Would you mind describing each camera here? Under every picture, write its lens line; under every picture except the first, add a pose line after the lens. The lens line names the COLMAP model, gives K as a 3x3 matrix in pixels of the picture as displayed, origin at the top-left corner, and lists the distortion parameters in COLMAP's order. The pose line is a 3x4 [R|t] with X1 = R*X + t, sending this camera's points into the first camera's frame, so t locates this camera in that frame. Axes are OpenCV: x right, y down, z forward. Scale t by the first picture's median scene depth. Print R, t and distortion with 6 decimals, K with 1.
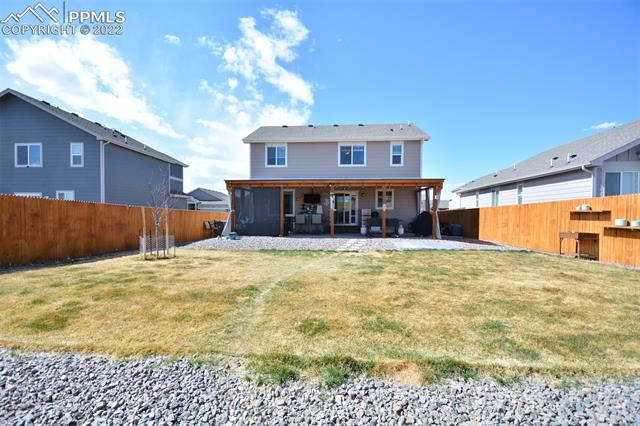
lens RADIAL K [[280.0, 0, 321.6], [0, 280.0, 213.6], [0, 0, 1]] dist [0.006520, -0.010840]
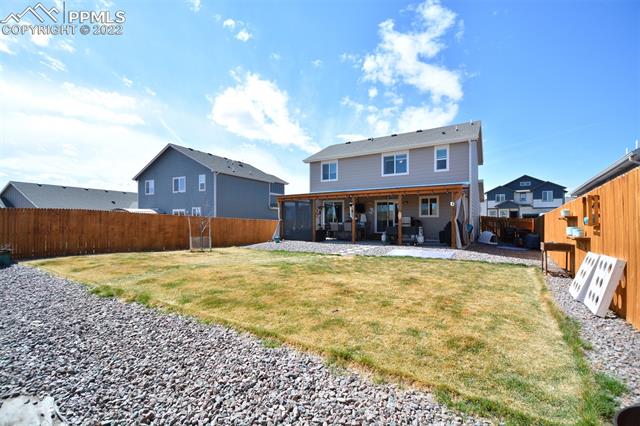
lens RADIAL K [[280.0, 0, 334.0], [0, 280.0, 241.5], [0, 0, 1]] dist [0.006520, -0.010840]
pose [[0.893291, 0.028259, -0.448590, 0.101902], [0.004003, 0.997482, 0.070809, -0.000522], [0.449461, -0.065049, 0.890928, -0.007132]]
